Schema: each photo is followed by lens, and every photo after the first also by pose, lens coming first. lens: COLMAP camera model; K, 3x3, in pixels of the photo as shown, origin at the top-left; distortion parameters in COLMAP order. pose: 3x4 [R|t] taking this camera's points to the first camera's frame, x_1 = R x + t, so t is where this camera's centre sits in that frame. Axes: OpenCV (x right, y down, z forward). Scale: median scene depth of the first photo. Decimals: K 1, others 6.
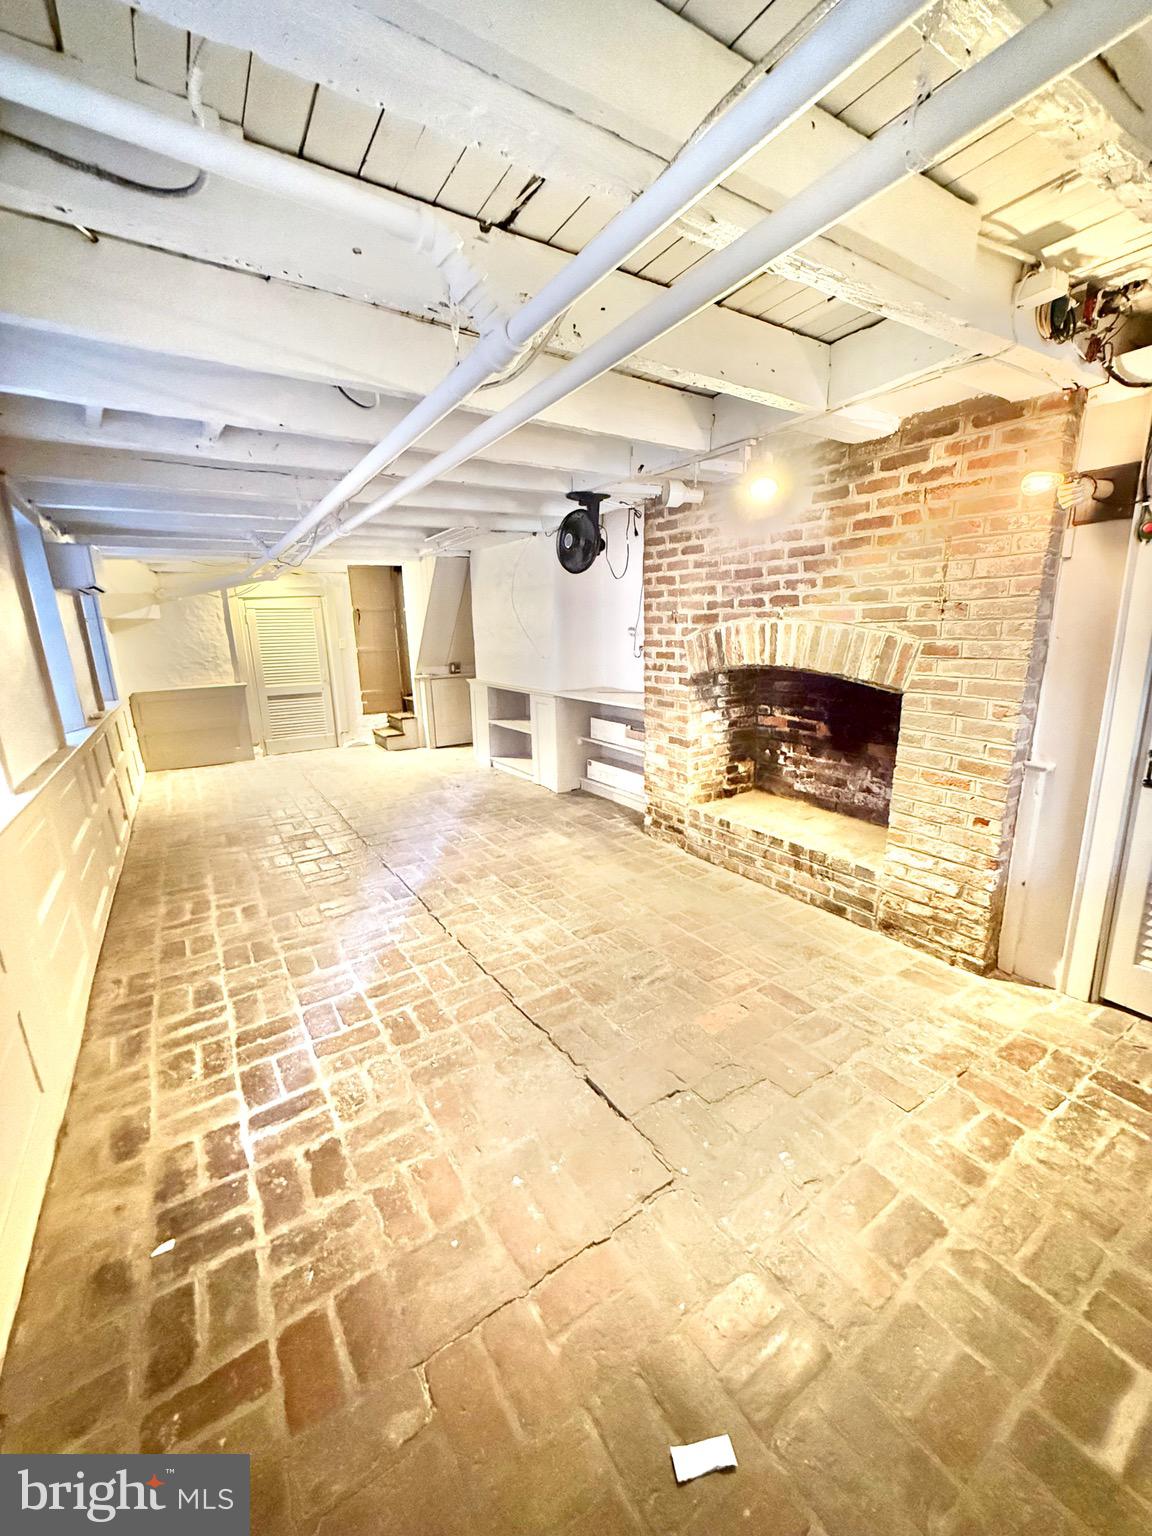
lens RADIAL K [[610.4, 0, 575.3], [0, 610.4, 763.5], [0, 0, 1]] dist [-0.000880, 0.000421]
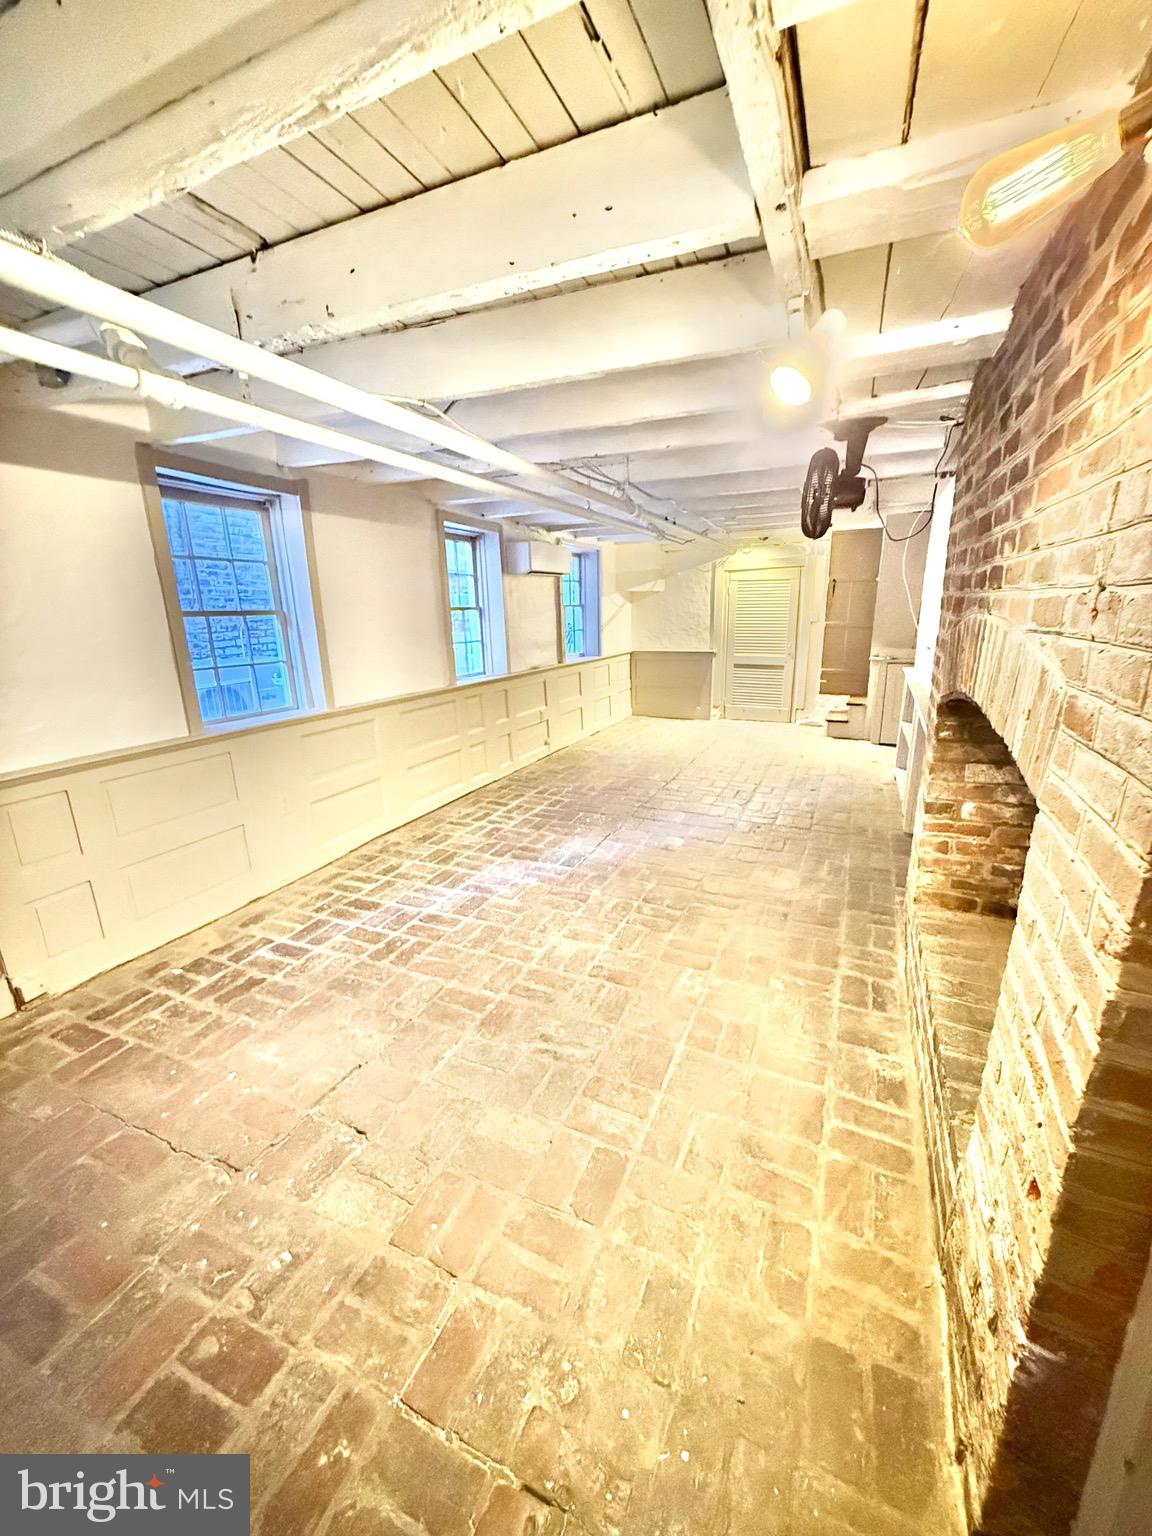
lens RADIAL K [[610.4, 0, 575.3], [0, 610.4, 763.5], [0, 0, 1]] dist [-0.000880, 0.000421]
pose [[0.542600, 0.228287, -0.808375, 0.805814], [-0.182163, 0.971439, 0.152065, -0.174393], [0.820001, 0.064746, 0.568688, 0.586487]]
